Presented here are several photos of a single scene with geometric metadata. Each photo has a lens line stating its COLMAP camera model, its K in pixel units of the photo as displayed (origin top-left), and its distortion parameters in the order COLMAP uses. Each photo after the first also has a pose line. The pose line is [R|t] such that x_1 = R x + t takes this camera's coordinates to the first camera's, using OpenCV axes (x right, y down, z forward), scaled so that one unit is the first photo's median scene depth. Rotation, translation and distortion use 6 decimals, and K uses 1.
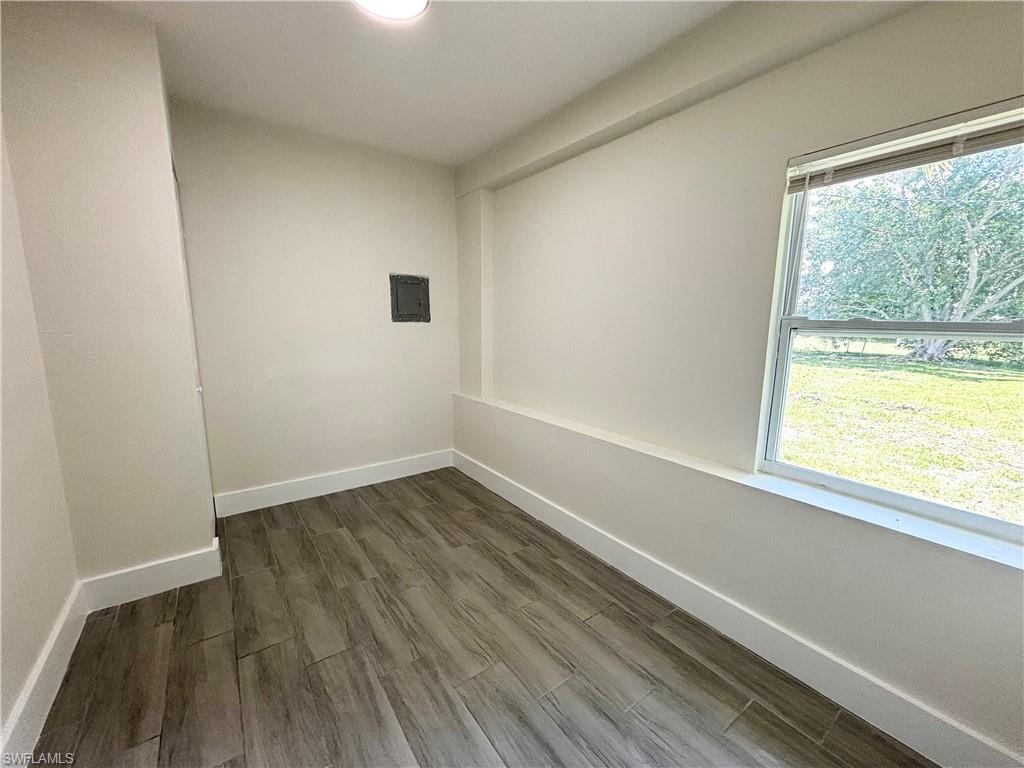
lens RADIAL K [[411.0, 0, 517.9], [0, 411.0, 387.9], [0, 0, 1]] dist [-0.000467, 0.000197]
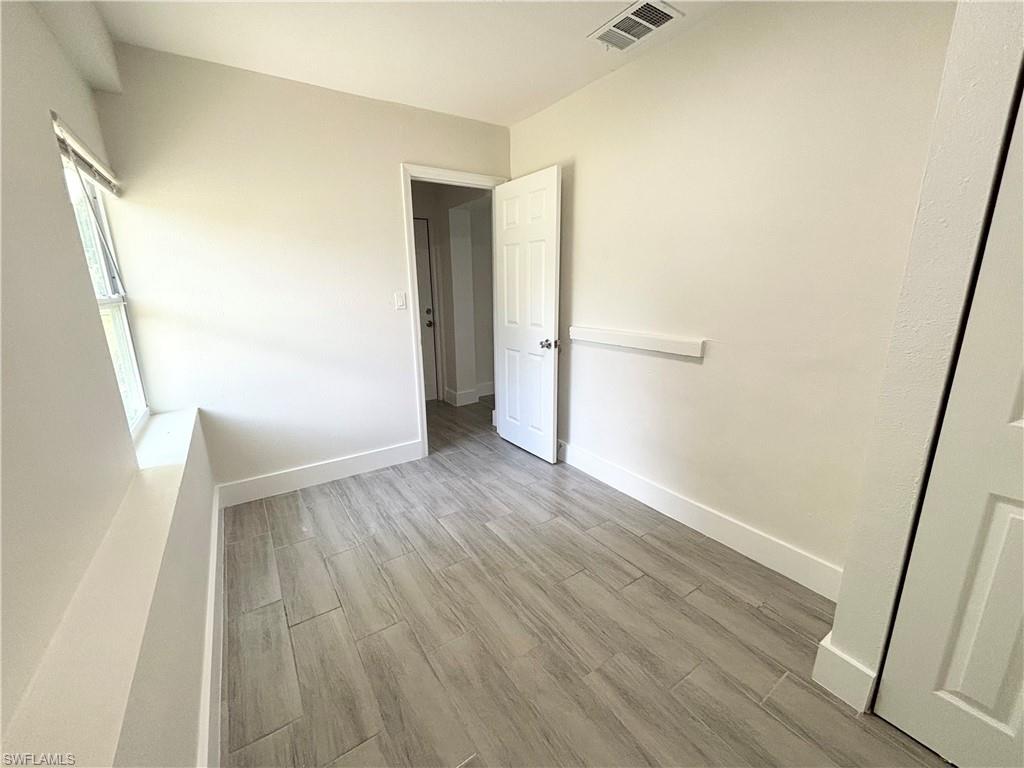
lens RADIAL K [[411.0, 0, 518.4], [0, 411.0, 384.7], [0, 0, 1]] dist [-0.000467, 0.000197]
pose [[-0.999503, -0.000929, 0.031498, -0.301423], [0.011844, 0.915201, 0.402824, -0.318983], [-0.029202, 0.402997, -0.914736, 1.699310]]
